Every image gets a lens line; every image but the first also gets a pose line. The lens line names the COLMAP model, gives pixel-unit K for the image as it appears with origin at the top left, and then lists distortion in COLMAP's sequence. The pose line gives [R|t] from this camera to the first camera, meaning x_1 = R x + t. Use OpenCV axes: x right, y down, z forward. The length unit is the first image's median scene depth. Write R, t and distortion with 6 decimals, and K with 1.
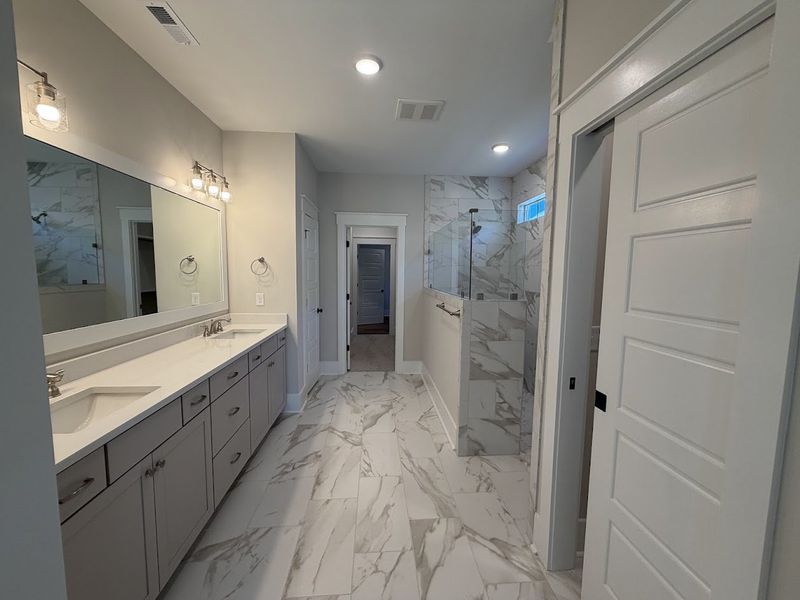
lens RADIAL K [[321.3, 0, 399.4], [0, 321.3, 300.1], [0, 0, 1]] dist [0.000129, 0.000385]
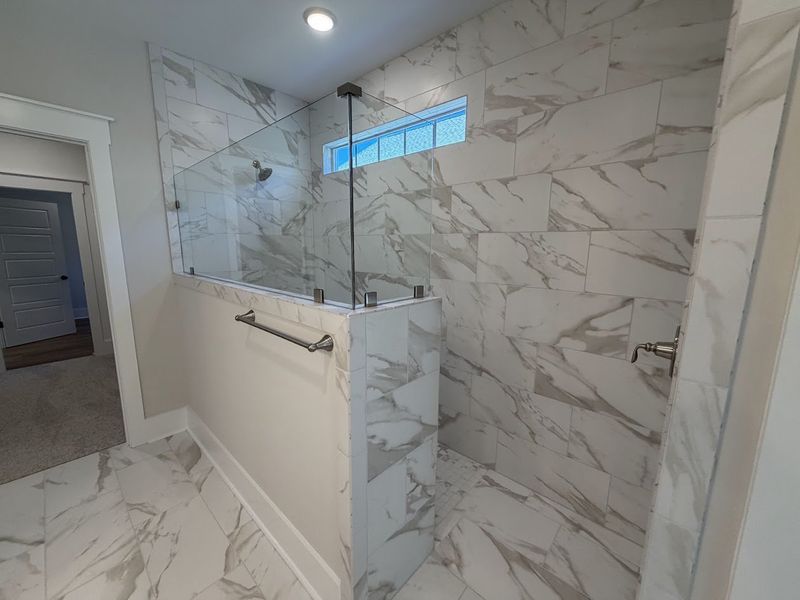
lens RADIAL K [[321.3, 0, 399.3], [0, 321.3, 300.0], [0, 0, 1]] dist [0.000129, 0.000385]
pose [[0.729718, -0.118706, 0.673365, -0.014869], [0.060253, 0.992147, 0.109608, -0.032747], [-0.681088, -0.039411, 0.731140, 0.364136]]
